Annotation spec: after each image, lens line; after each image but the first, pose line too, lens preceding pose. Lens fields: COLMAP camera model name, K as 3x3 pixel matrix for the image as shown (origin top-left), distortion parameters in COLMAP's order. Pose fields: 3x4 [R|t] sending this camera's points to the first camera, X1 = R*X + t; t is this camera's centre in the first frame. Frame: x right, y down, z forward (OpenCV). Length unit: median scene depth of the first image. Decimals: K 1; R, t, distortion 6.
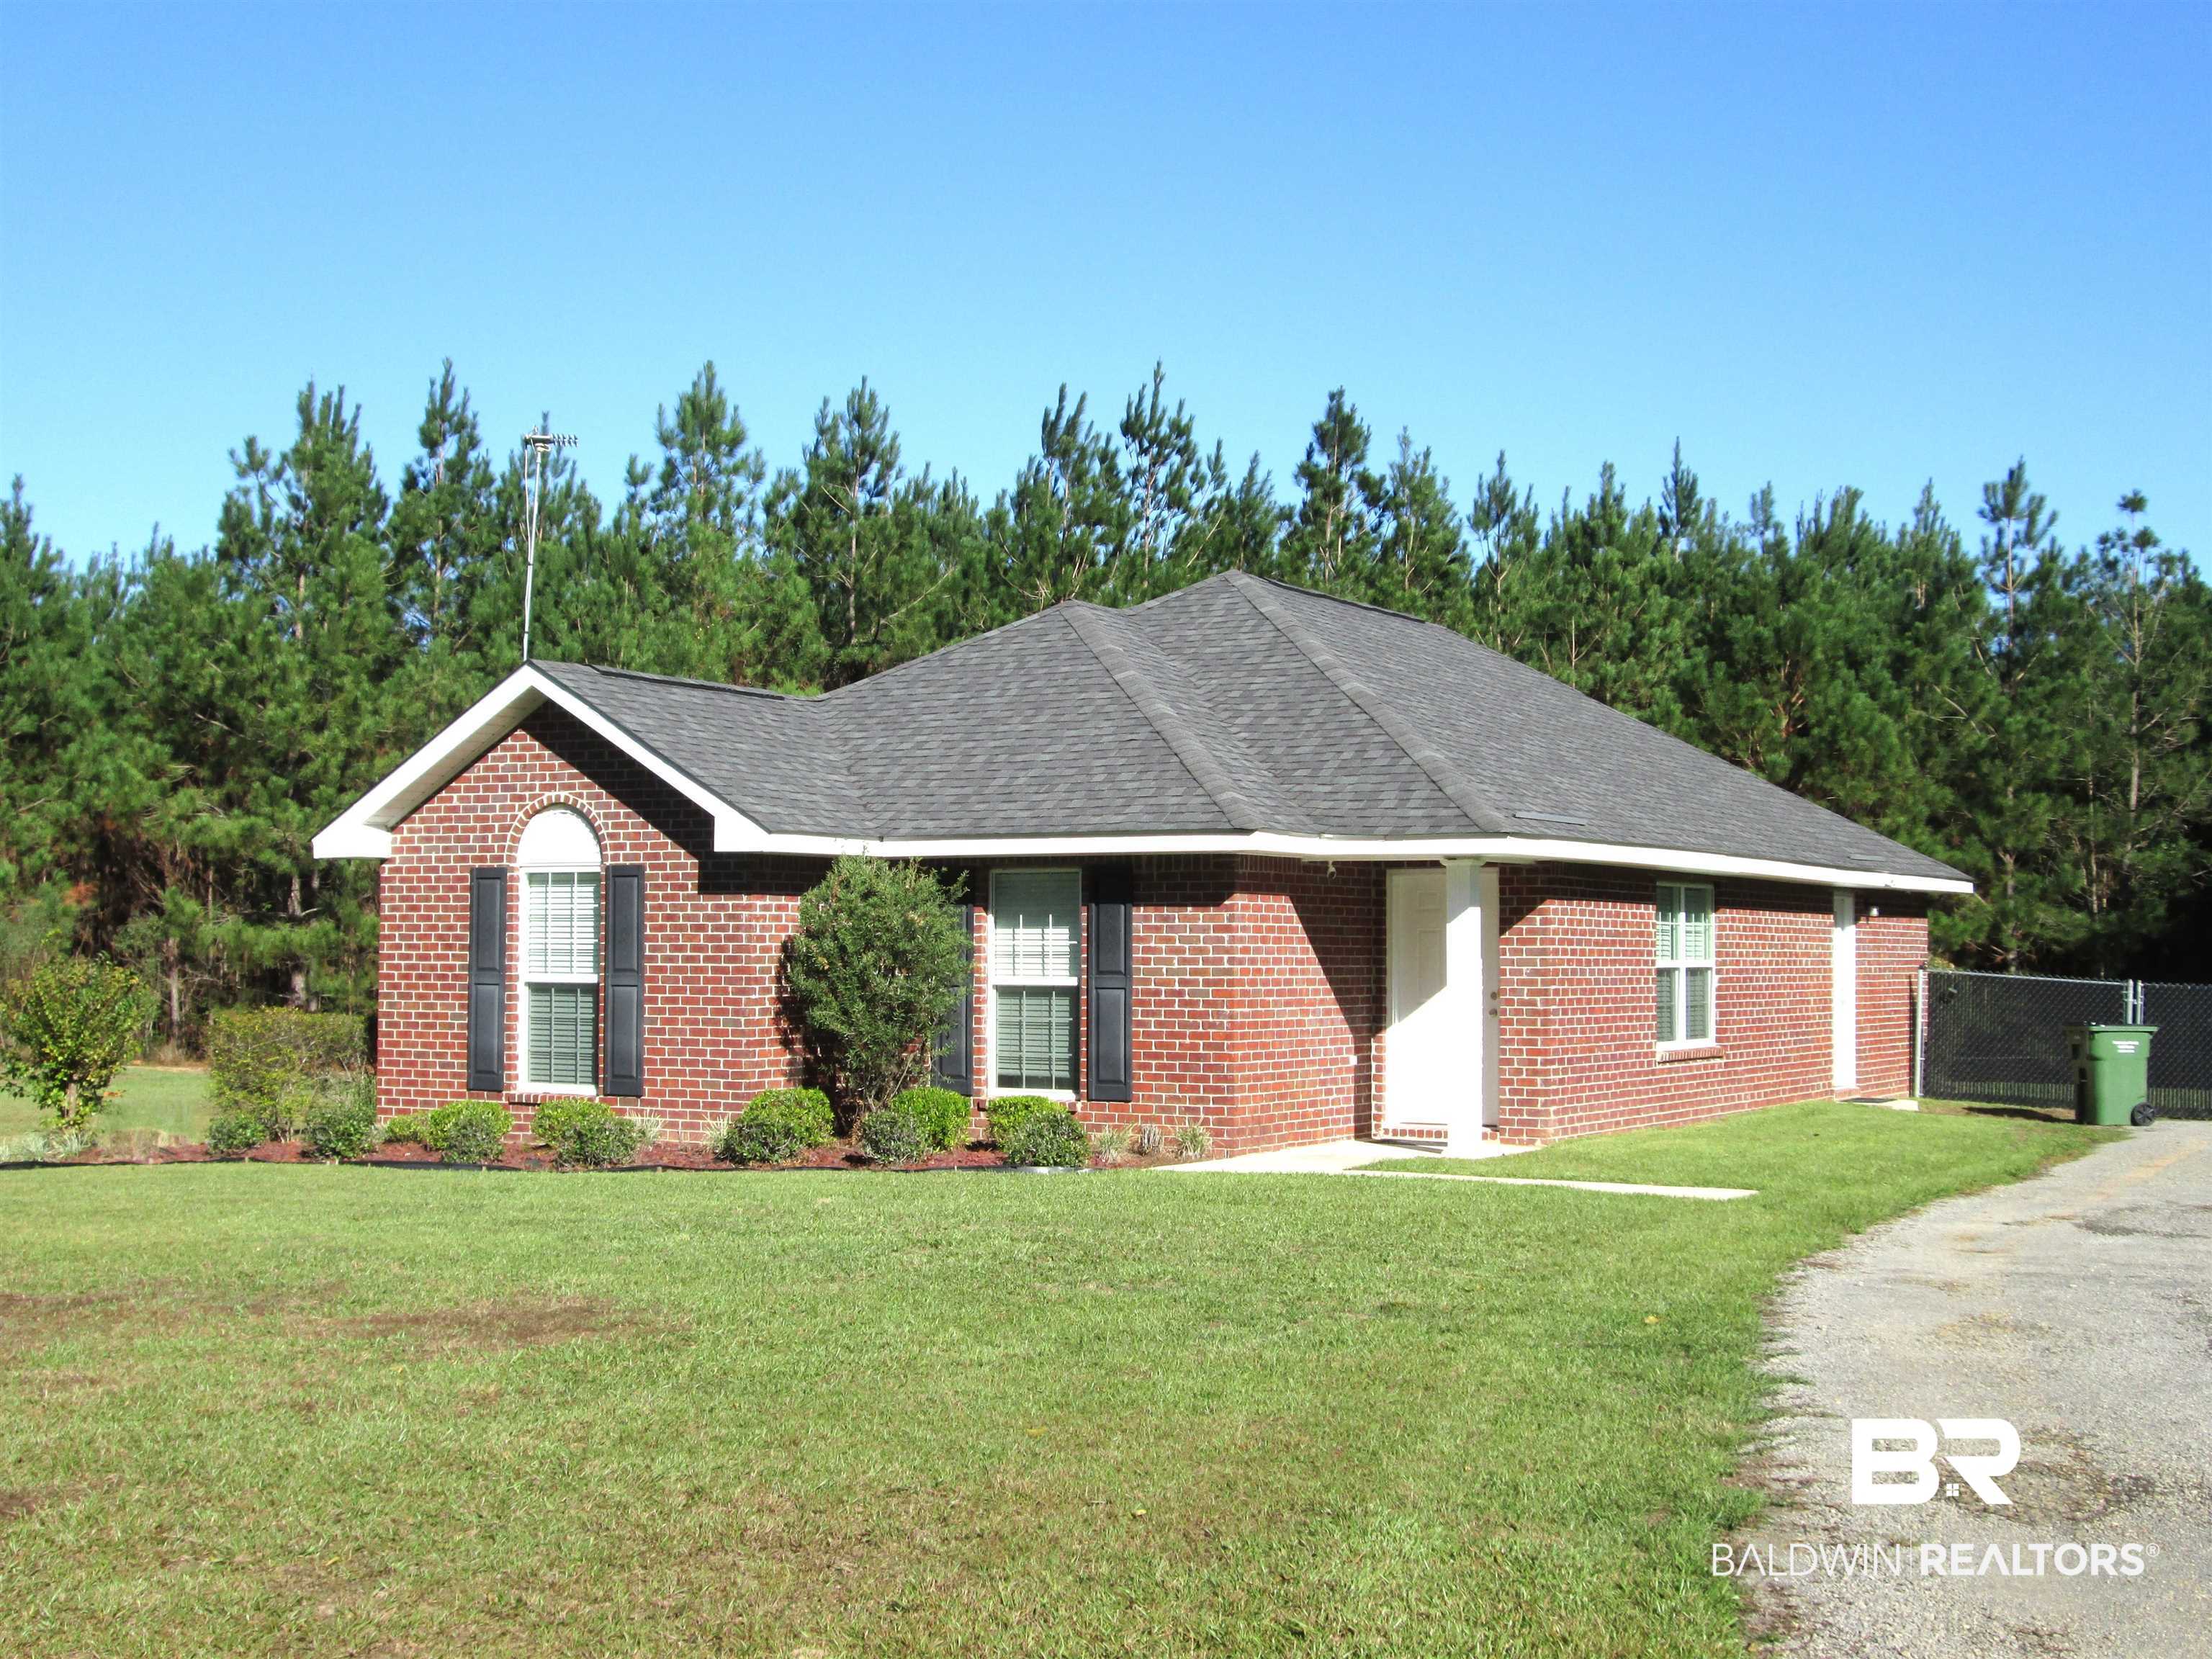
lens RADIAL K [[2758.6, 0, 1138.9], [0, 2758.6, 851.5], [0, 0, 1]] dist [-0.043132, 0.000000]
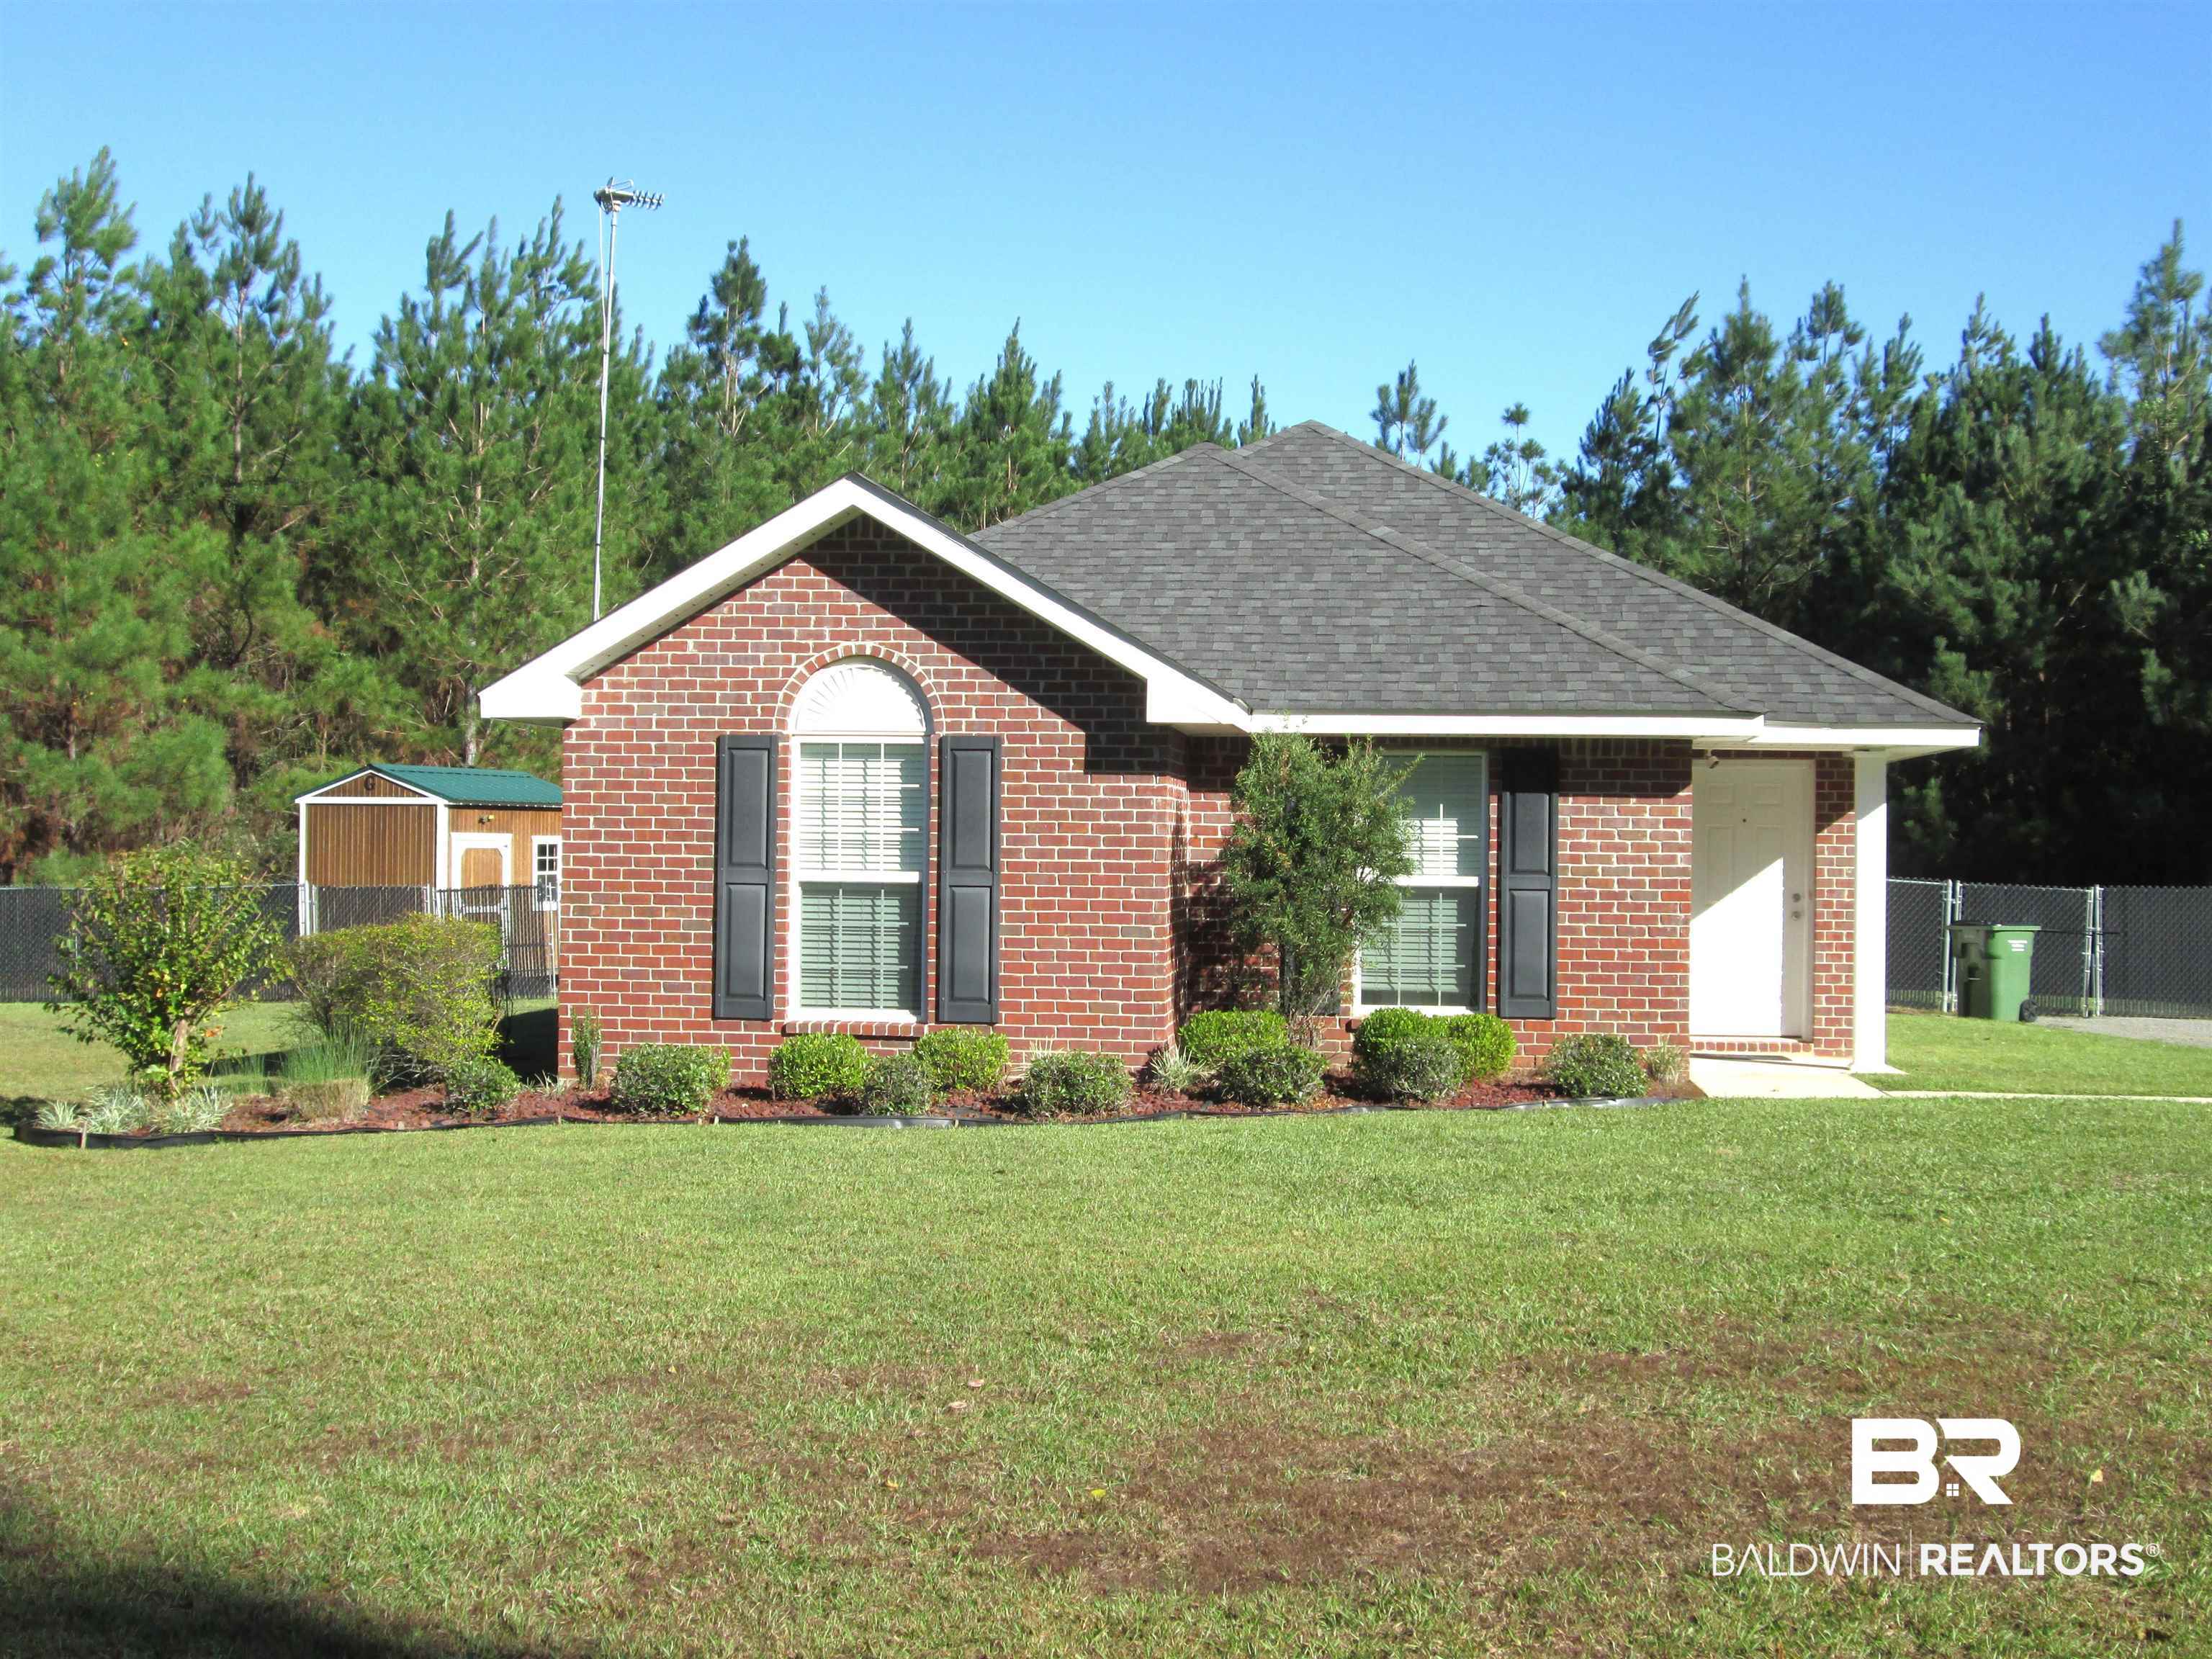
lens RADIAL K [[2758.6, 0, 1109.5], [0, 2758.6, 838.8], [0, 0, 1]] dist [-0.043132, 0.000000]
pose [[0.921180, 0.007844, 0.389057, -0.452872], [-0.021426, 0.999303, 0.030584, 0.009257], [-0.388546, -0.036509, 0.920706, 0.239361]]
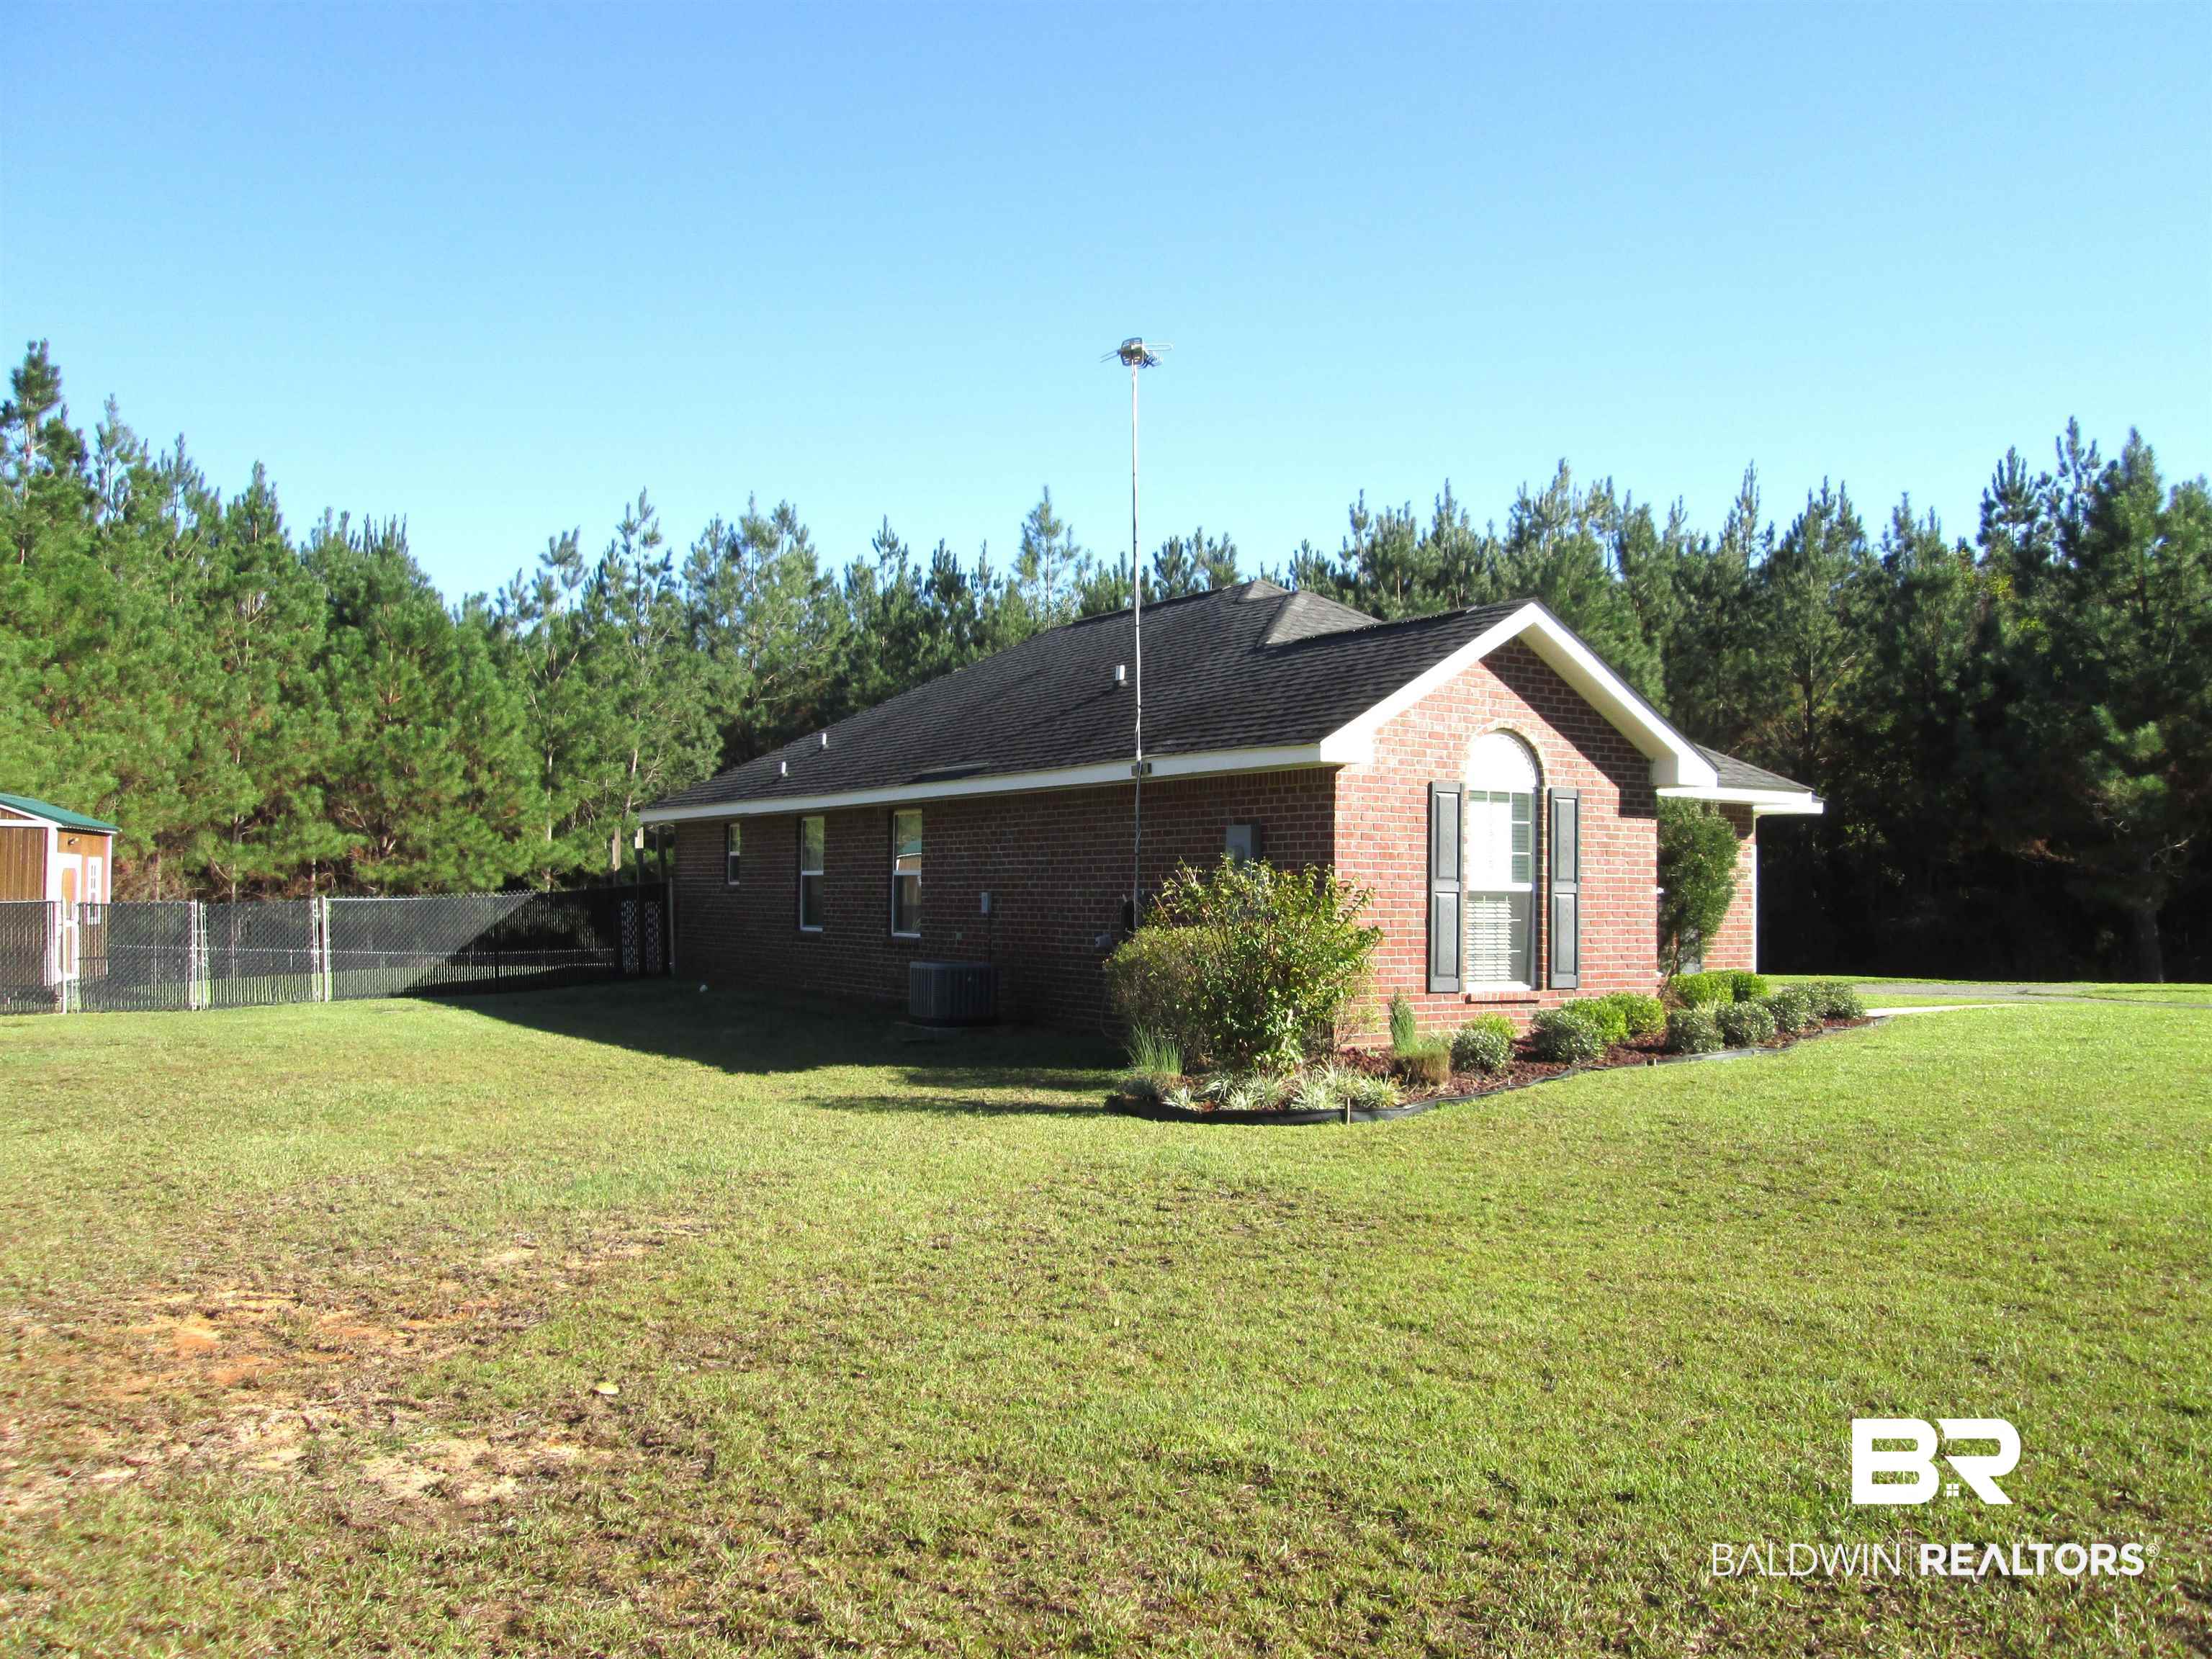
lens RADIAL K [[1822.5, 0, 1093.0], [0, 1822.5, 824.1], [0, 0, 1]] dist [-0.047125, 0.040363]
pose [[0.451324, 0.034264, 0.891702, -0.937506], [-0.040564, 0.999017, -0.017857, 0.040647], [-0.891438, -0.028112, 0.452271, 0.815010]]
